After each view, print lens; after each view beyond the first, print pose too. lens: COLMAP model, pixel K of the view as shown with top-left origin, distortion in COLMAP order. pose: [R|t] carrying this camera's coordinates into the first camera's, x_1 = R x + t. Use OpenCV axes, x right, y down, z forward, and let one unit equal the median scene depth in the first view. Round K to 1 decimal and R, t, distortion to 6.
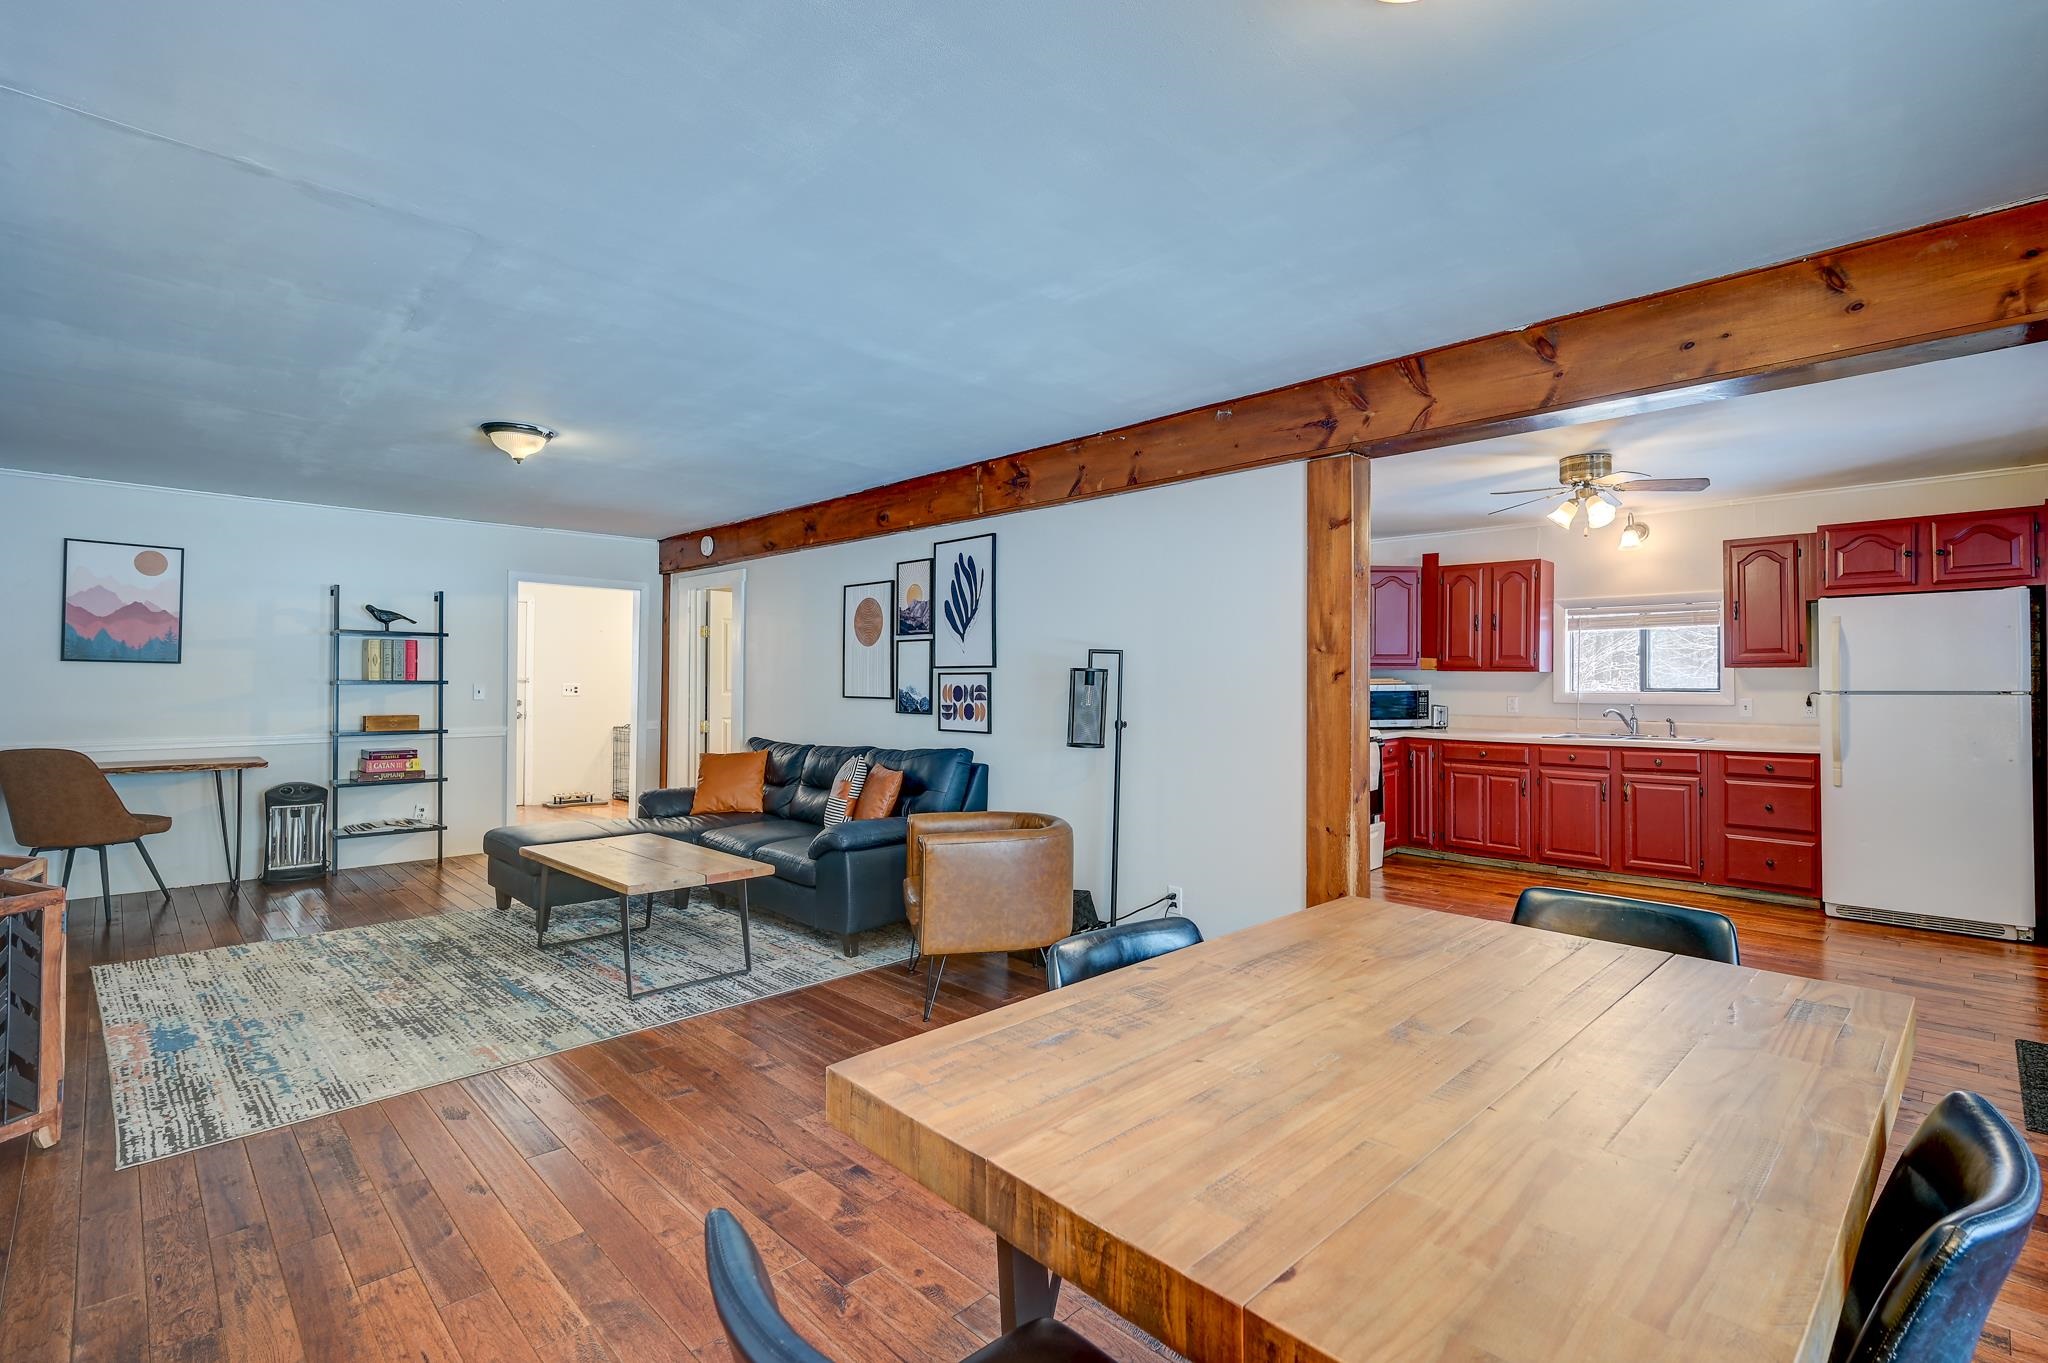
lens RADIAL K [[920.5, 0, 1040.5], [0, 920.5, 671.5], [0, 0, 1]] dist [-0.000408, -0.001045]
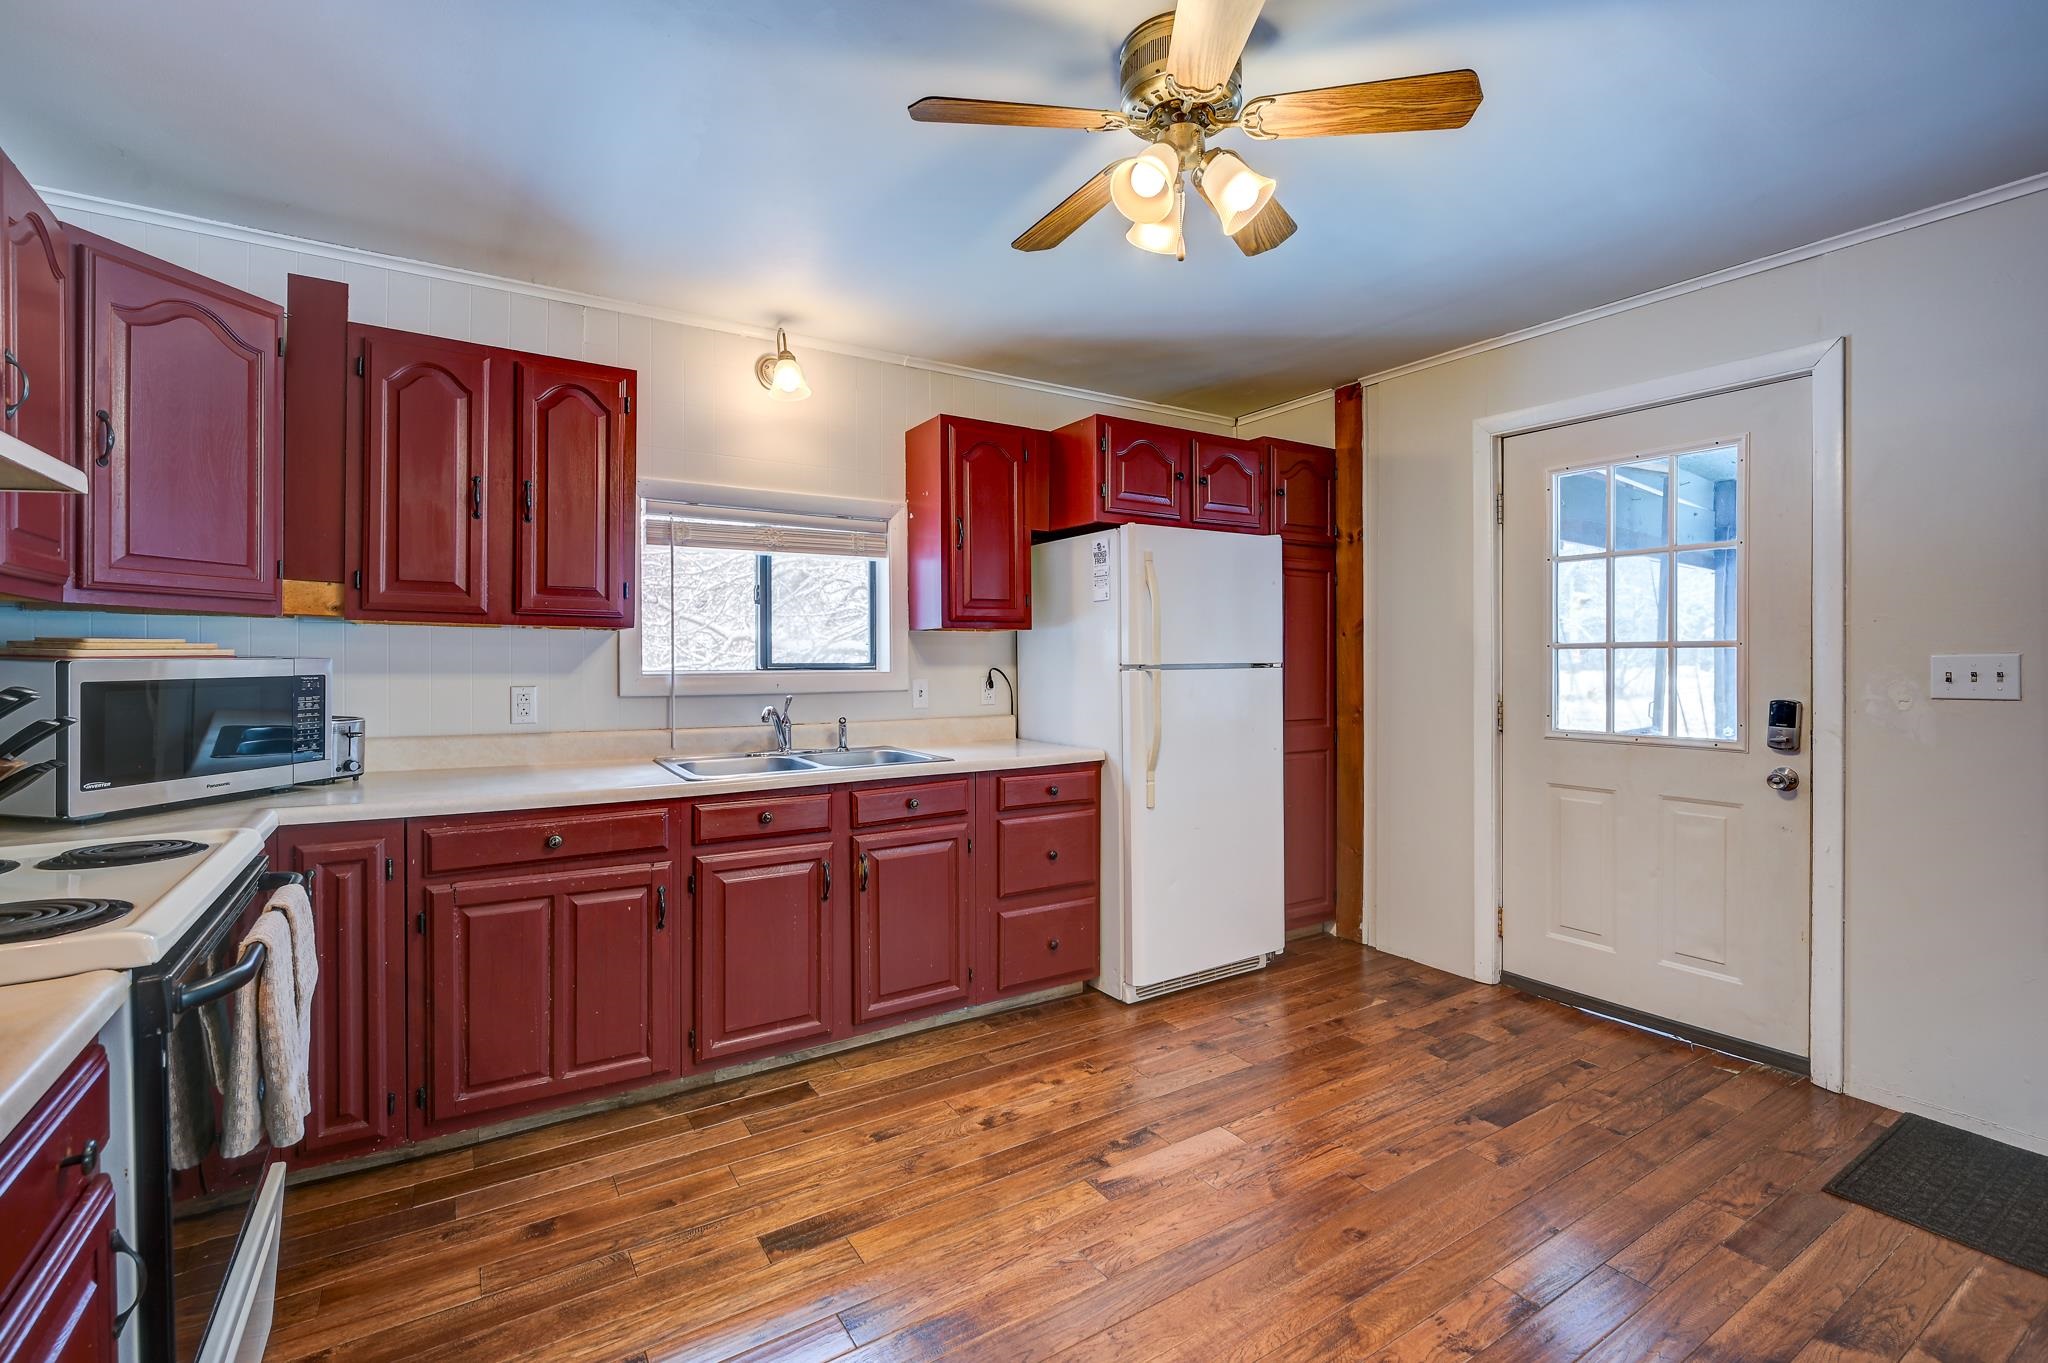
lens RADIAL K [[920.5, 0, 1042.8], [0, 920.5, 664.7], [0, 0, 1]] dist [-0.000408, -0.001045]
pose [[0.197035, -0.004889, 0.980384, 0.160614], [-0.005765, 0.999965, 0.006145, 0.014893], [-0.980380, -0.006863, 0.197000, 0.772940]]
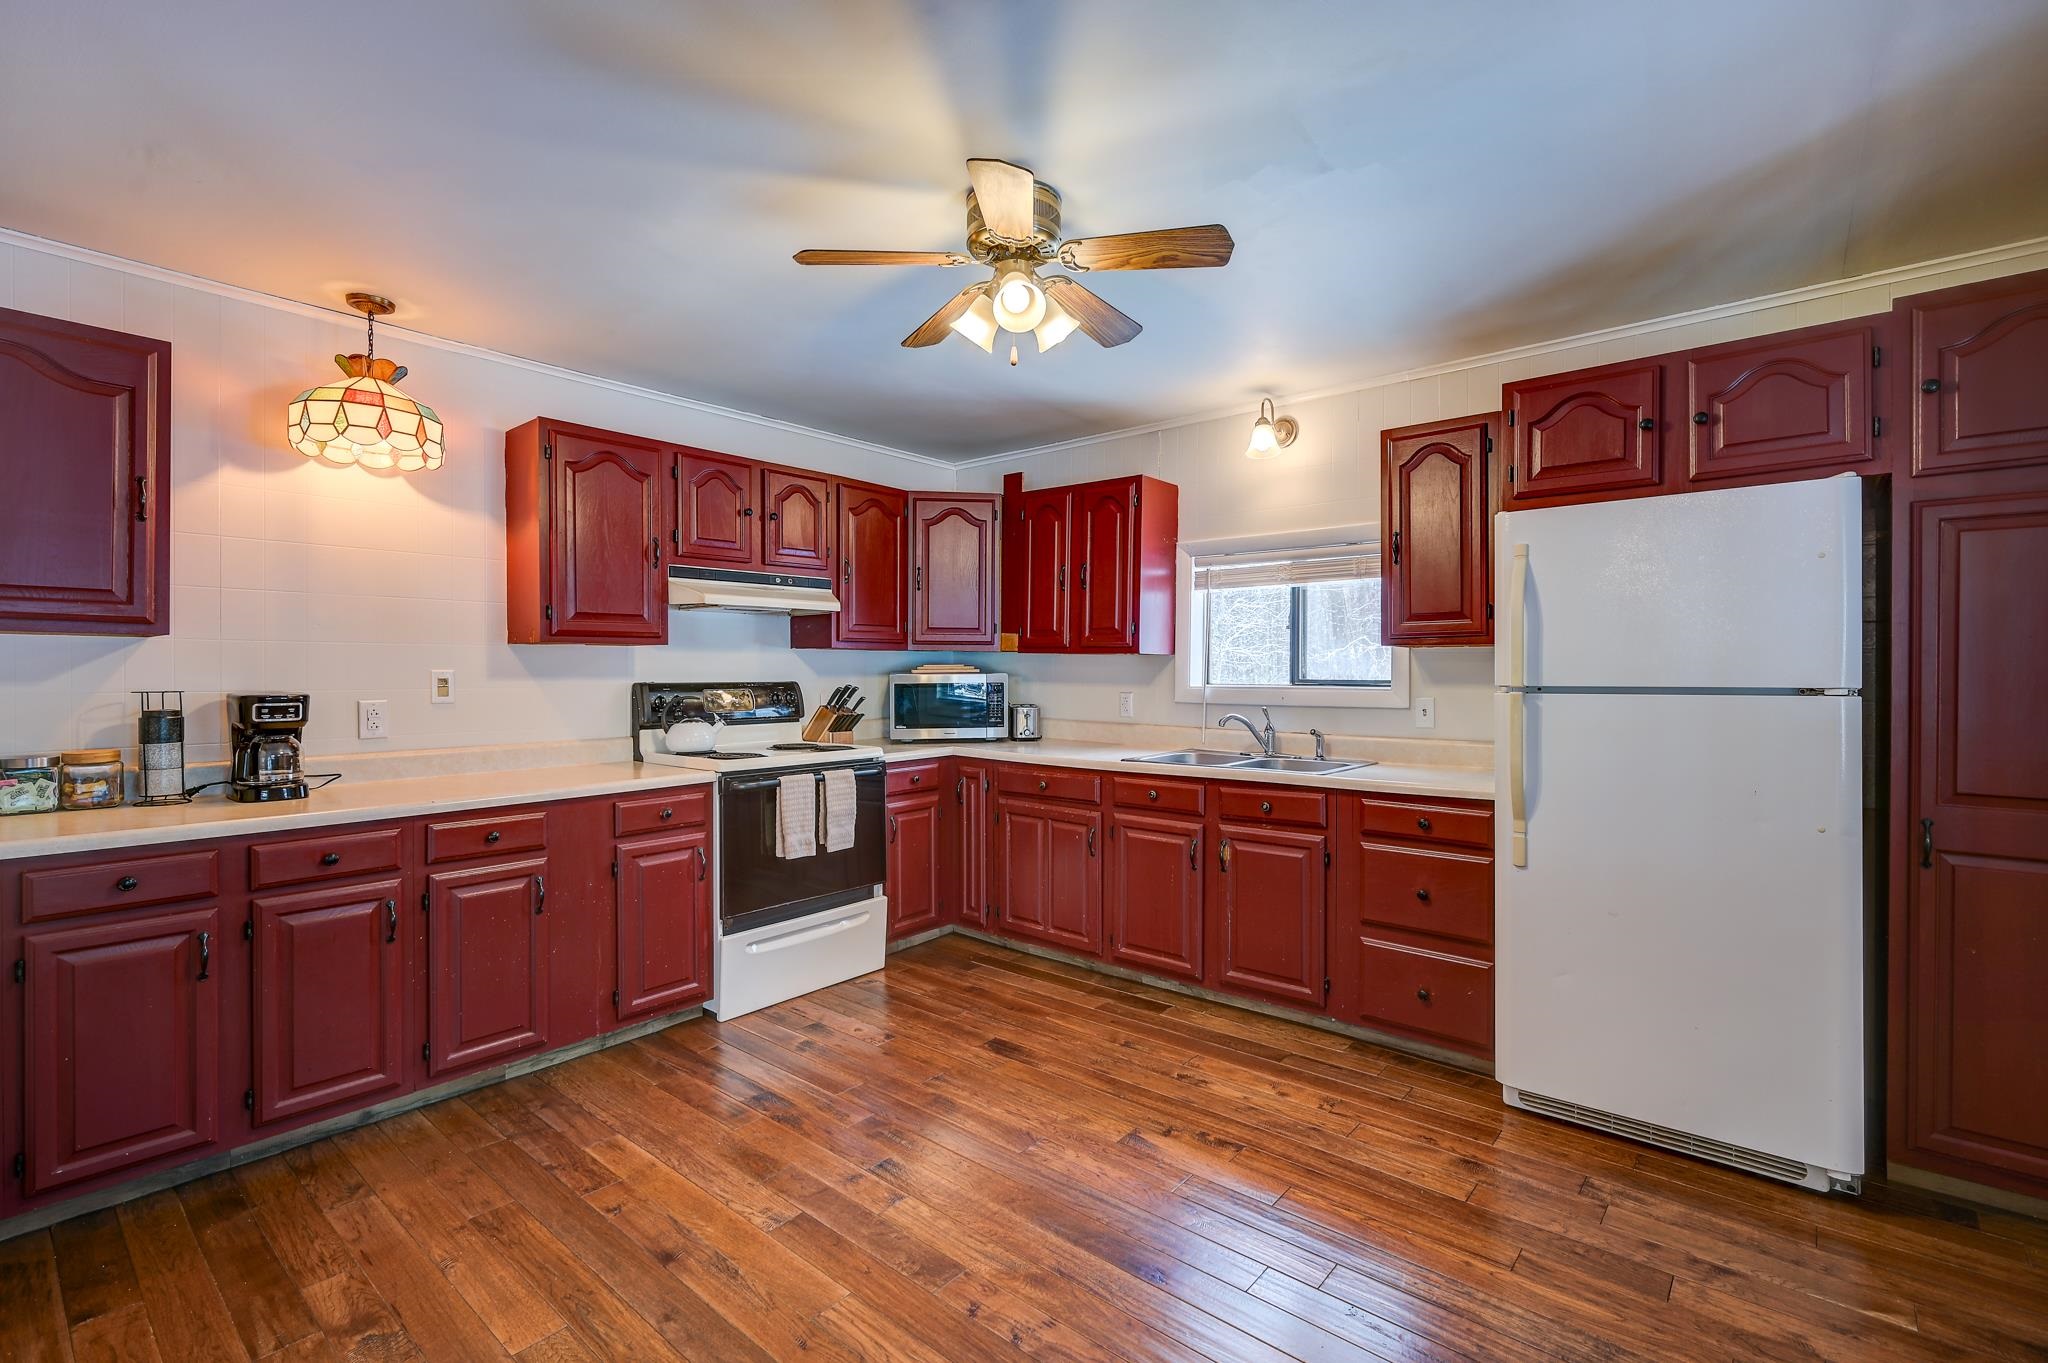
lens RADIAL K [[920.5, 0, 1010.1], [0, 920.5, 669.6], [0, 0, 1]] dist [-0.000408, -0.001045]
pose [[0.997338, 0.001307, 0.072899, 0.436461], [-0.001924, 0.999963, 0.008405, 0.006310], [-0.072885, -0.008523, 0.997304, 0.402927]]
